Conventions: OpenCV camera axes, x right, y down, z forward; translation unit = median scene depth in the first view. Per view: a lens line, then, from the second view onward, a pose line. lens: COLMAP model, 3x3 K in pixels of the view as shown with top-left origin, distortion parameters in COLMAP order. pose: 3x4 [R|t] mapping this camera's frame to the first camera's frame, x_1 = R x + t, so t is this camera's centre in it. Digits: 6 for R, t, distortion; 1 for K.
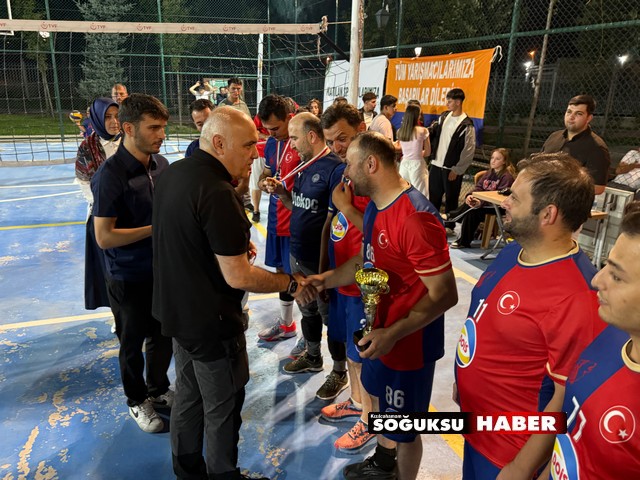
lens RADIAL K [[505.1, 0, 315.6], [0, 505.1, 247.4], [0, 0, 1]] dist [0.004002, -0.000051]
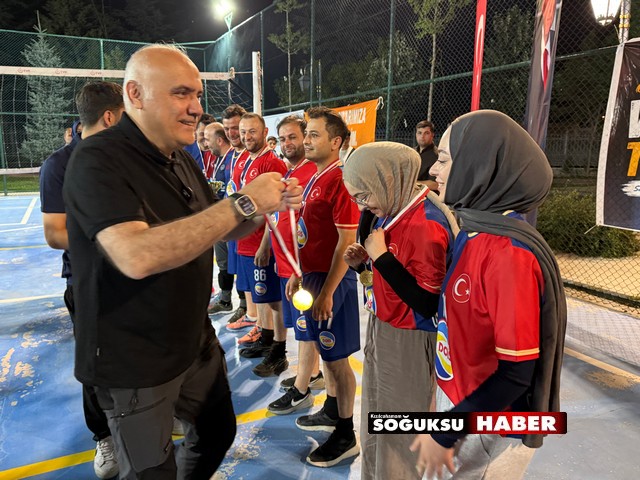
lens RADIAL K [[506.1, 0, 321.7], [0, 506.1, 244.8], [0, 0, 1]] dist [0.056881, -0.087539]
pose [[0.992919, -0.034811, 0.113582, 0.048659], [0.049491, 0.990395, -0.129103, 0.121493], [-0.107996, 0.133810, 0.985105, -0.188181]]
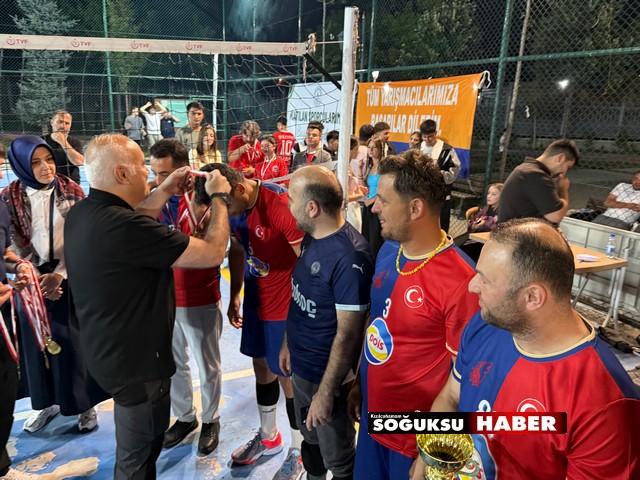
lens RADIAL K [[508.6, 0, 312.0], [0, 508.6, 242.8], [0, 0, 1]] dist [0.012958, -0.012402]
pose [[0.996353, -0.014151, 0.084143, -0.032106], [0.018108, 0.998757, -0.046448, -0.046276], [-0.083381, 0.047802, 0.995371, 0.110487]]
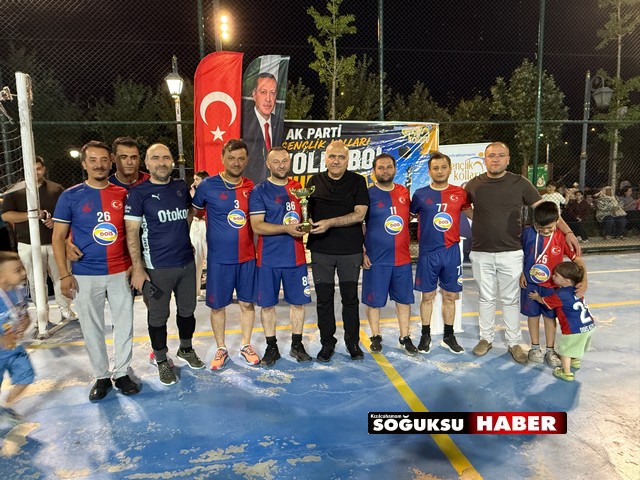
lens RADIAL K [[443.4, 0, 320.0], [0, 443.4, 240.0], [0, 0, 1]] dist [-0.051412, 0.064212]
pose [[0.156720, -0.153782, 0.975597, -0.488248], [0.336775, 0.936923, 0.093586, -0.002118], [-0.928451, 0.313890, 0.198625, 0.160003]]
